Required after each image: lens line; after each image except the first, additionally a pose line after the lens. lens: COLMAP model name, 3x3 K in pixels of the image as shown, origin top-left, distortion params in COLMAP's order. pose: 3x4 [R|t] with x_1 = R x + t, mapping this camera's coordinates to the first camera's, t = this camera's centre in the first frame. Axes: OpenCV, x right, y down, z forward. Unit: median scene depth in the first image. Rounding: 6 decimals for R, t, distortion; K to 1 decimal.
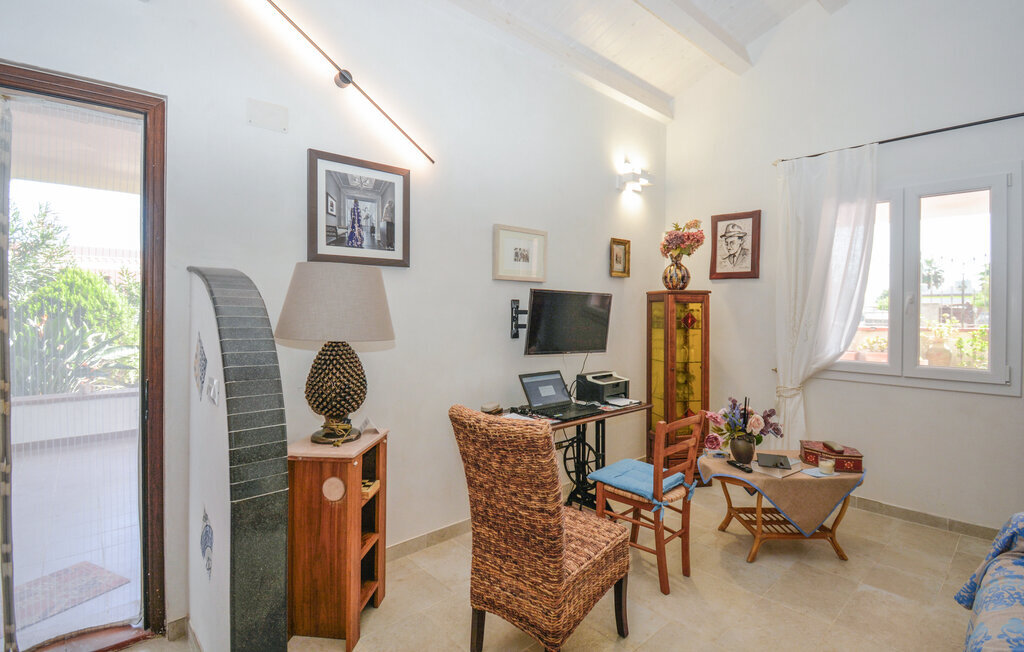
lens RADIAL K [[475.6, 0, 512.5], [0, 475.6, 312.0], [0, 0, 1]] dist [0.000495, 0.000009]
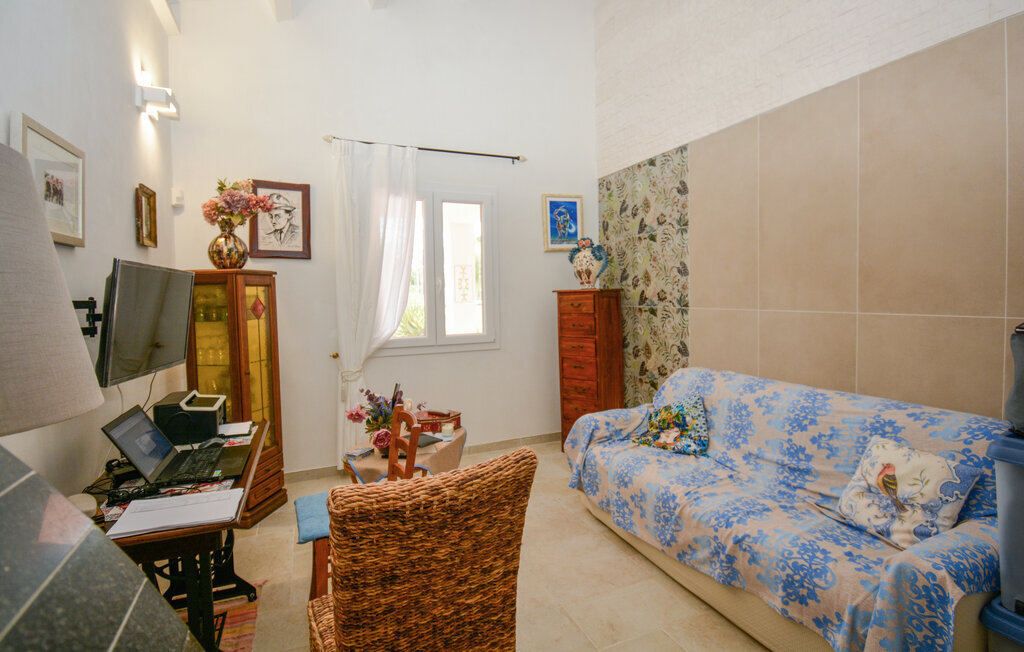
lens RADIAL K [[495.2, 0, 513.2], [0, 495.2, 310.2], [0, 0, 1]] dist [-0.001254, -0.000284]
pose [[0.320456, -0.047290, 0.946082, -0.266720], [0.022511, 0.998851, 0.042303, -0.004155], [-0.946996, 0.007741, 0.321152, 0.323552]]
